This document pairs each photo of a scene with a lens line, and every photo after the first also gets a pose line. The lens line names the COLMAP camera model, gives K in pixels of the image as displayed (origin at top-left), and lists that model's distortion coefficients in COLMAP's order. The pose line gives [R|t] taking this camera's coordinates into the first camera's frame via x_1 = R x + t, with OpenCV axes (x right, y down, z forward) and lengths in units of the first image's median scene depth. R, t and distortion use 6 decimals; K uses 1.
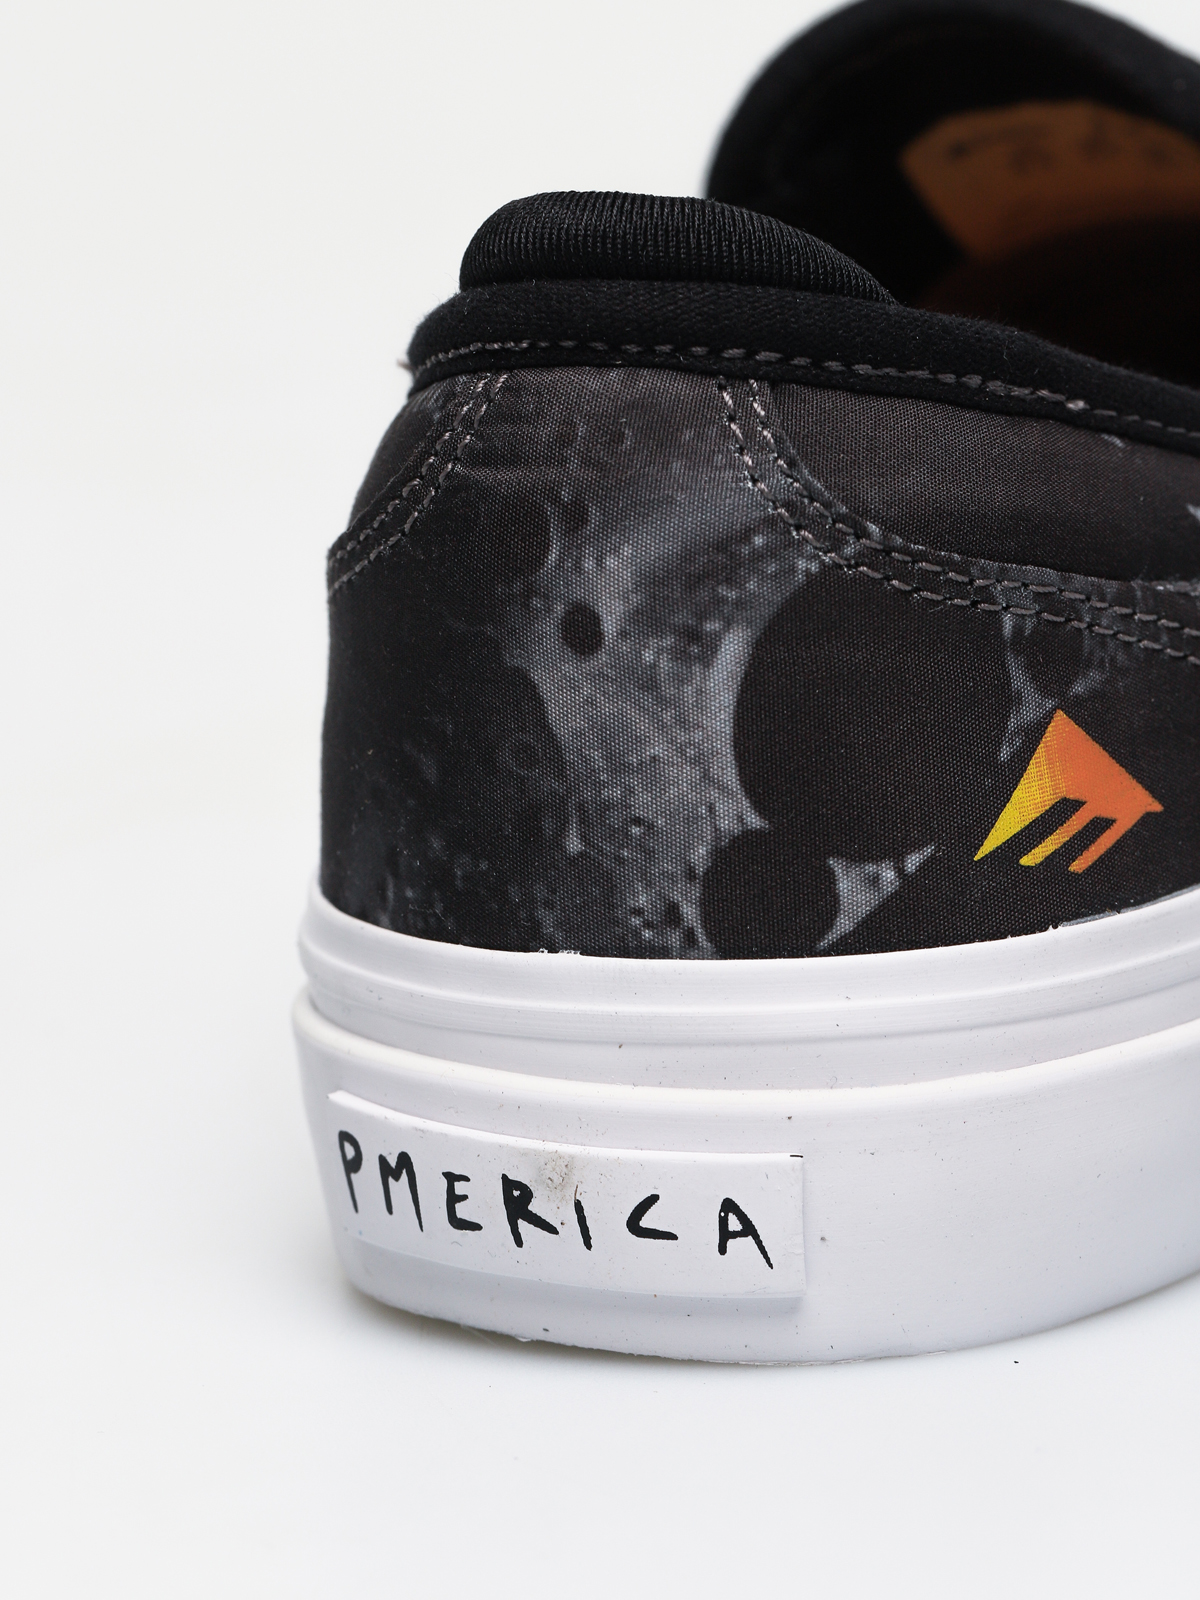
lens RADIAL K [[6738.7, 0, 600.0], [0, 6738.7, 800.0], [0, 0, 1]] dist [0.148003, 2.820094]
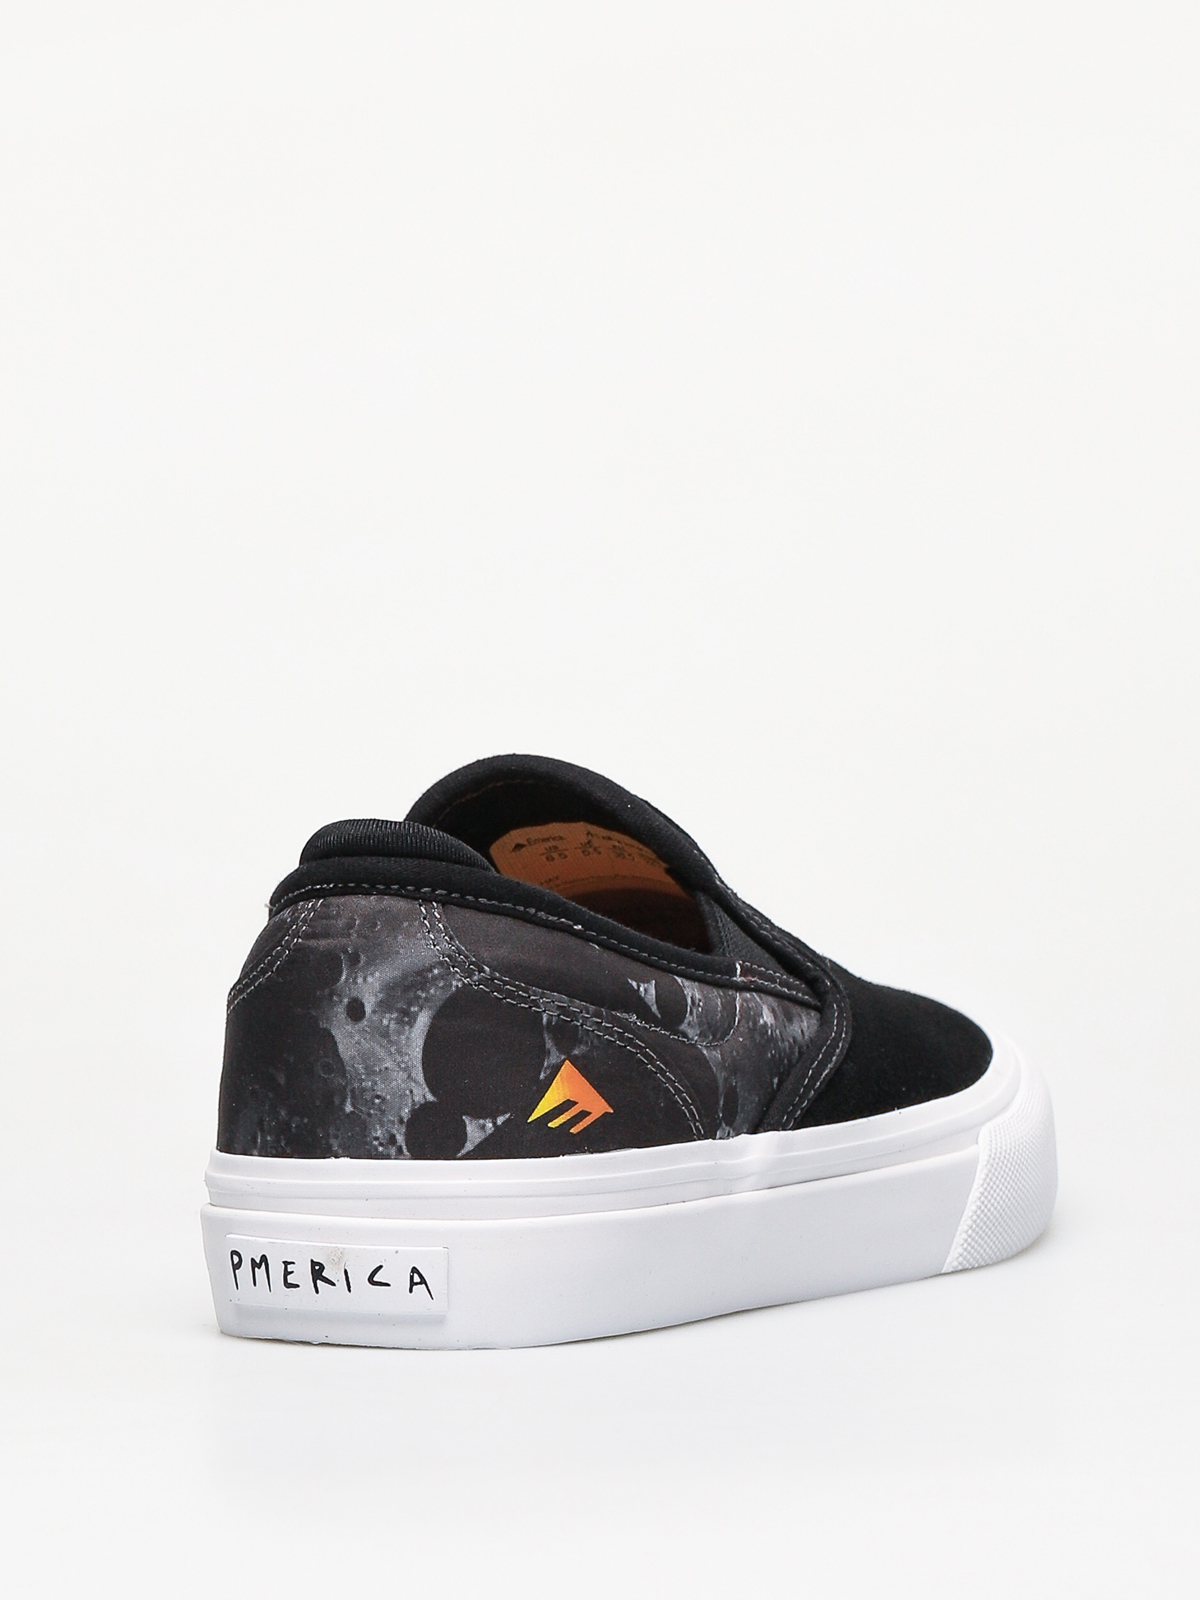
lens RADIAL K [[6738.7, 0, 600.0], [0, 6738.7, 800.0], [0, 0, 1]] dist [0.148003, 2.820094]
pose [[0.997089, 0.030569, 0.069846, -0.079834], [-0.020573, 0.989994, -0.139600, 0.215382], [-0.073414, 0.137756, 0.987742, -1.221595]]
